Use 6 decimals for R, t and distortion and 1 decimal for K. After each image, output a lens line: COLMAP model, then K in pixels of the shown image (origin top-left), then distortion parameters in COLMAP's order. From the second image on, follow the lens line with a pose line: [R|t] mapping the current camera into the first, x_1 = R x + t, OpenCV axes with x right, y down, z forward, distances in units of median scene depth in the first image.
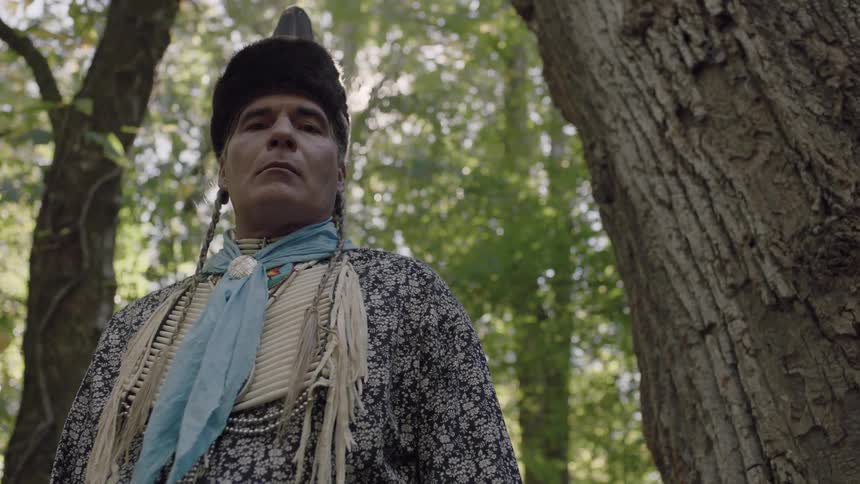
lens RADIAL K [[843.3, 0, 427.5], [0, 843.3, 223.2], [0, 0, 1]] dist [-0.077370, 0.029480]
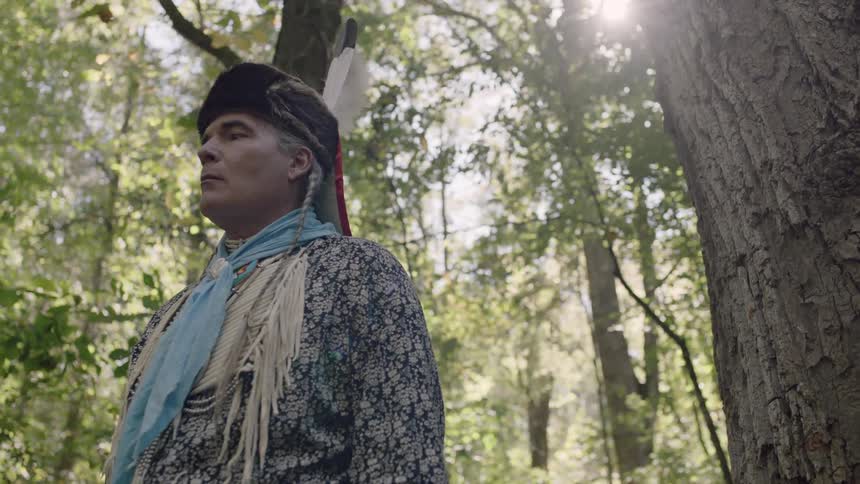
lens RADIAL K [[828.8, 0, 430.0], [0, 828.8, 242.0], [0, 0, 1]] dist [-0.064914, 0.017782]
pose [[0.945883, -0.114424, -0.303666, 0.302070], [0.145589, 0.985943, 0.081979, -0.027303], [0.290017, -0.121753, 0.949245, -0.014639]]
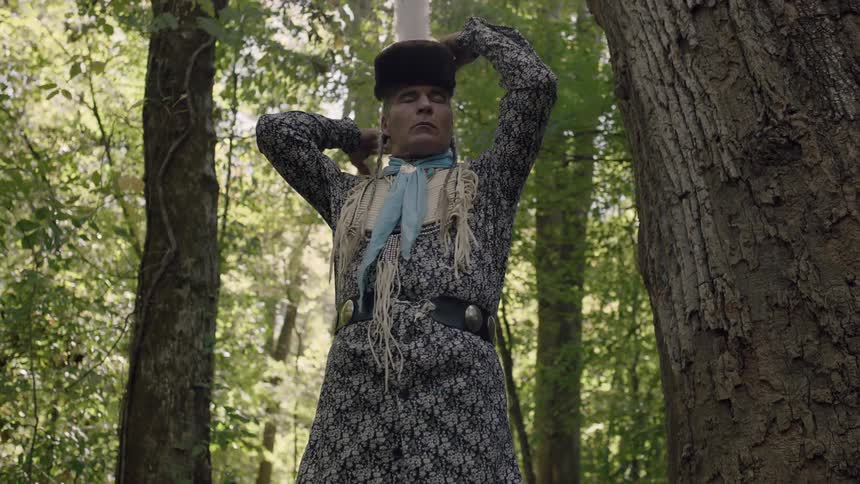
lens RADIAL K [[828.8, 0, 430.0], [0, 828.8, 242.0], [0, 0, 1]] dist [-0.064914, 0.017782]
pose [[0.999421, 0.027263, -0.020341, -0.094860], [-0.022400, 0.977528, 0.209614, -0.096397], [0.025599, -0.209037, 0.977573, -0.506625]]
